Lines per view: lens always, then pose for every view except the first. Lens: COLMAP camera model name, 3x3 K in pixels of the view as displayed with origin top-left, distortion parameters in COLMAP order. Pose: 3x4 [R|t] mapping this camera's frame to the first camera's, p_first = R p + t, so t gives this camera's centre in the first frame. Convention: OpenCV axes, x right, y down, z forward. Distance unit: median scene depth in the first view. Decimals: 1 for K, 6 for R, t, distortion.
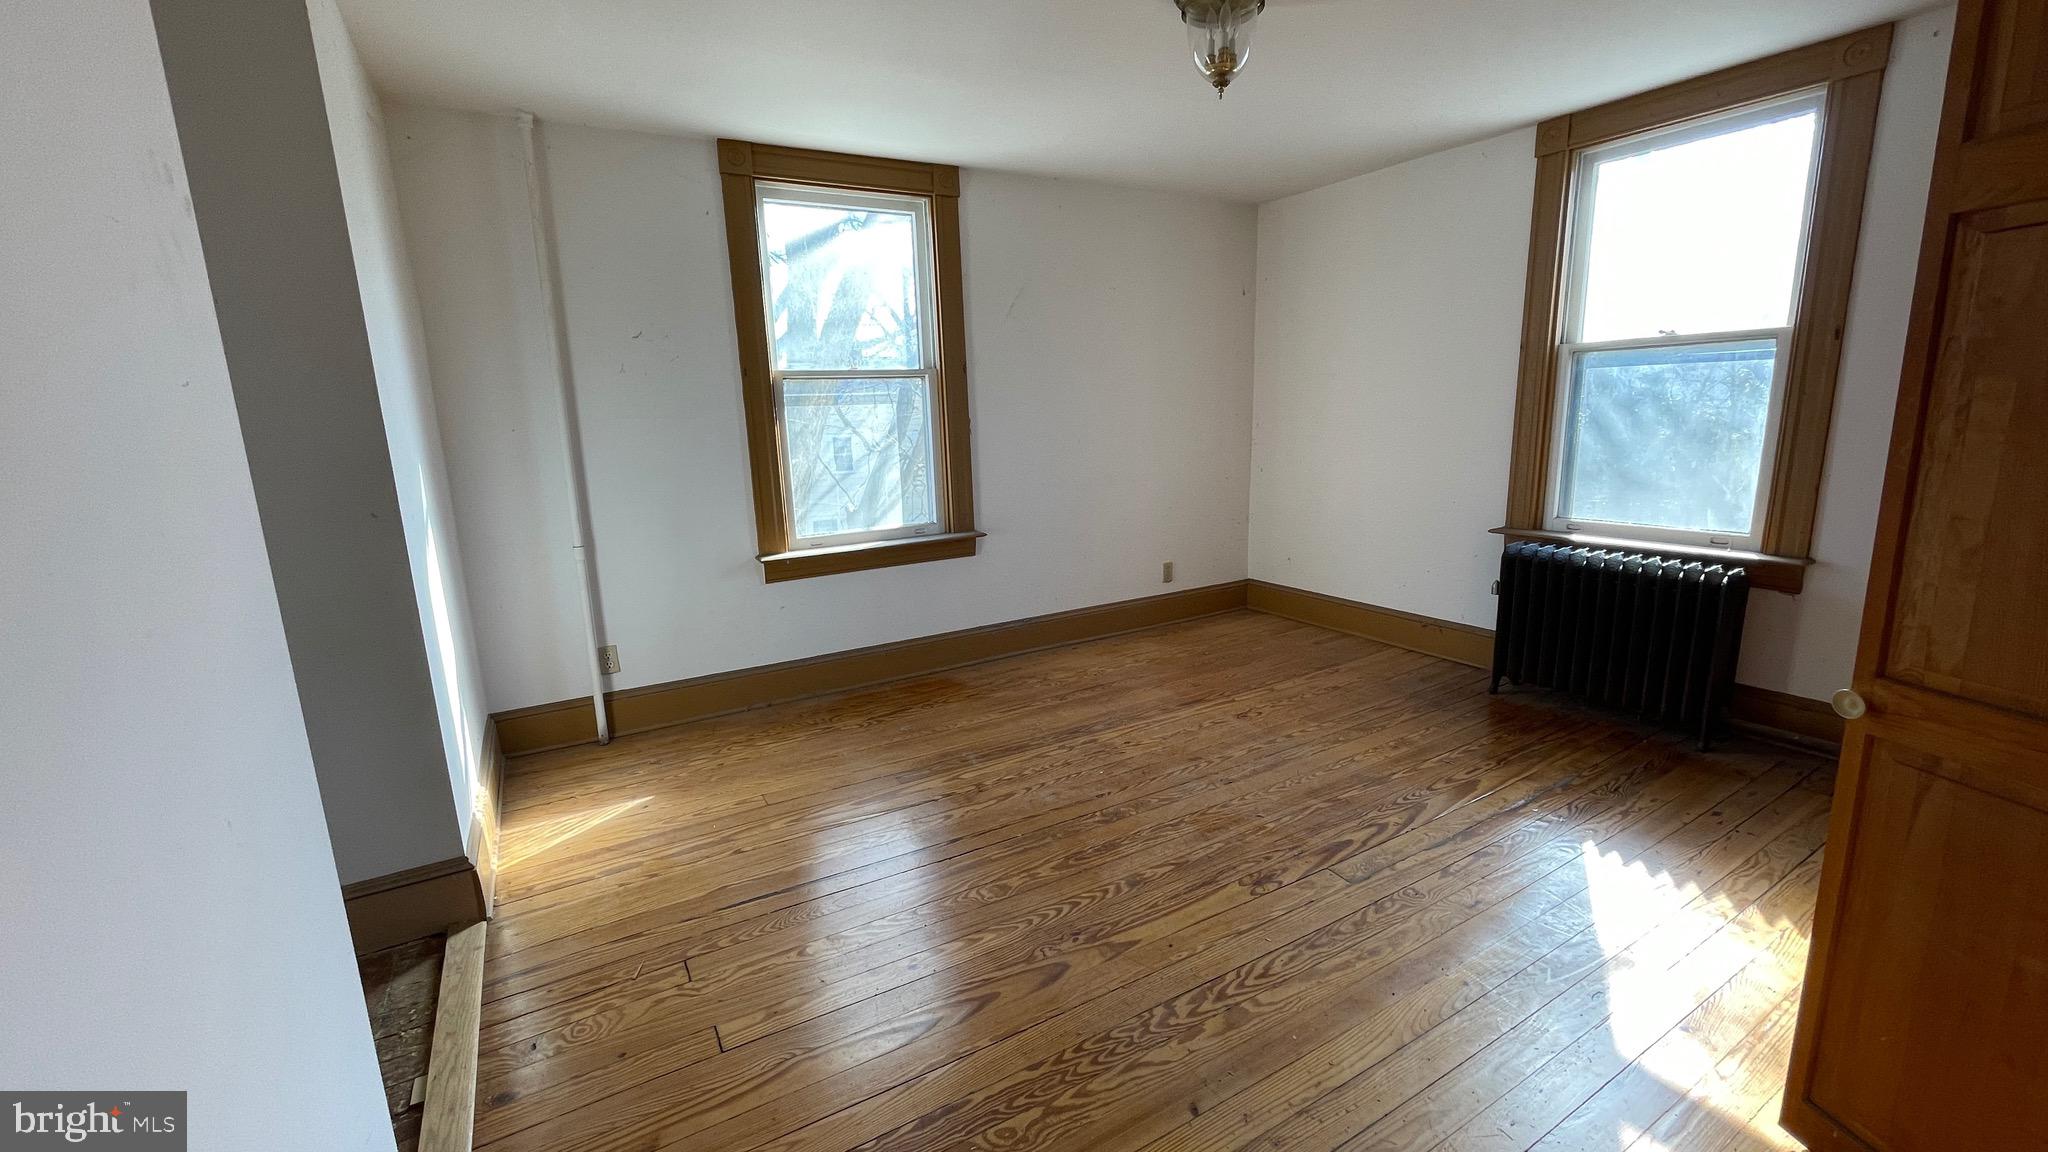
lens RADIAL K [[828.1, 0, 1022.2], [0, 828.1, 577.8], [0, 0, 1]] dist [-0.000299, 0.000181]
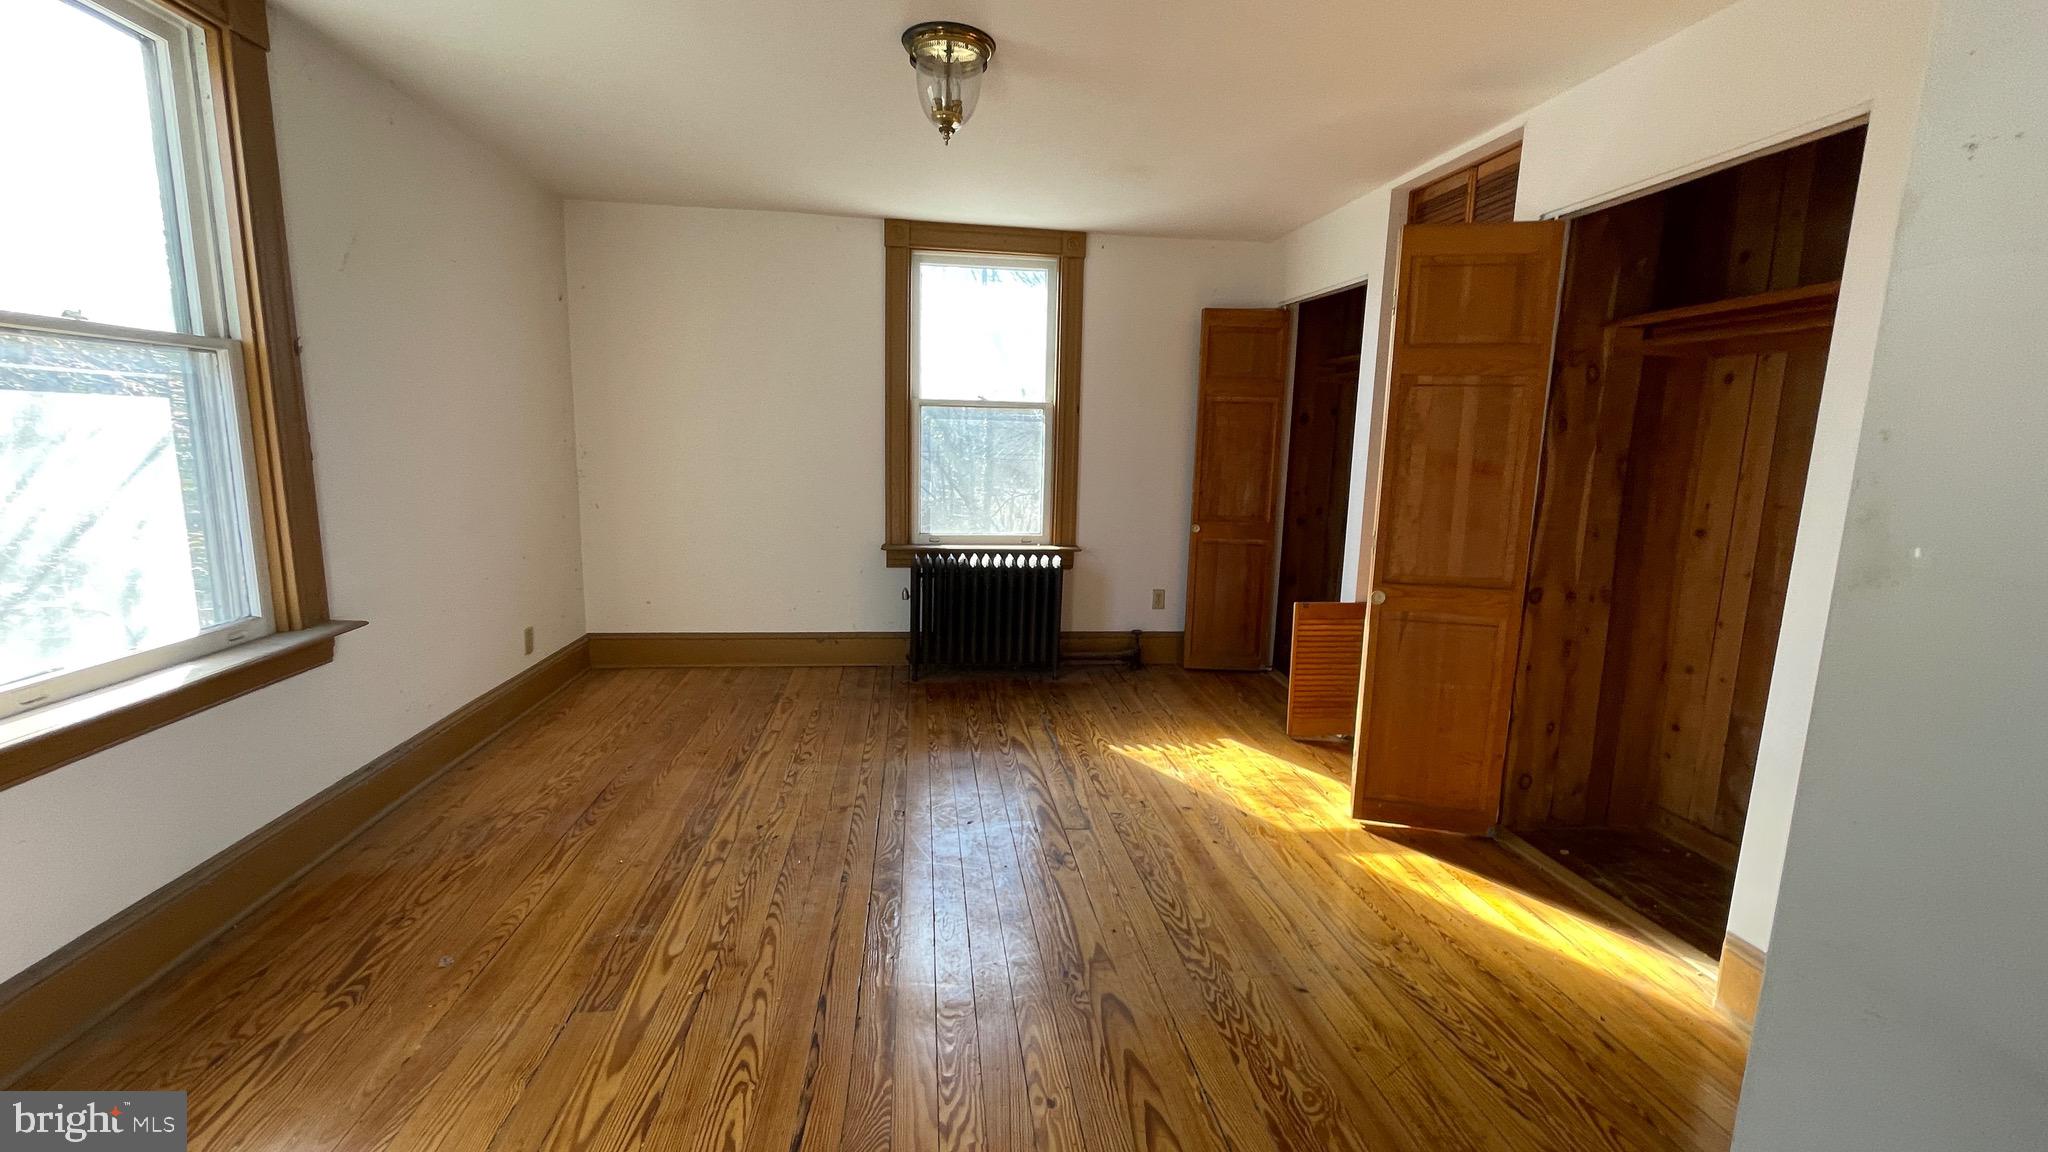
lens RADIAL K [[831.3, 0, 1027.7], [0, 831.3, 573.9], [0, 0, 1]] dist [-0.004248, 0.000293]
pose [[0.385960, -0.104933, 0.916528, -0.498036], [0.146743, 0.987843, 0.051303, -0.056571], [-0.910770, 0.114693, 0.396666, 0.375838]]
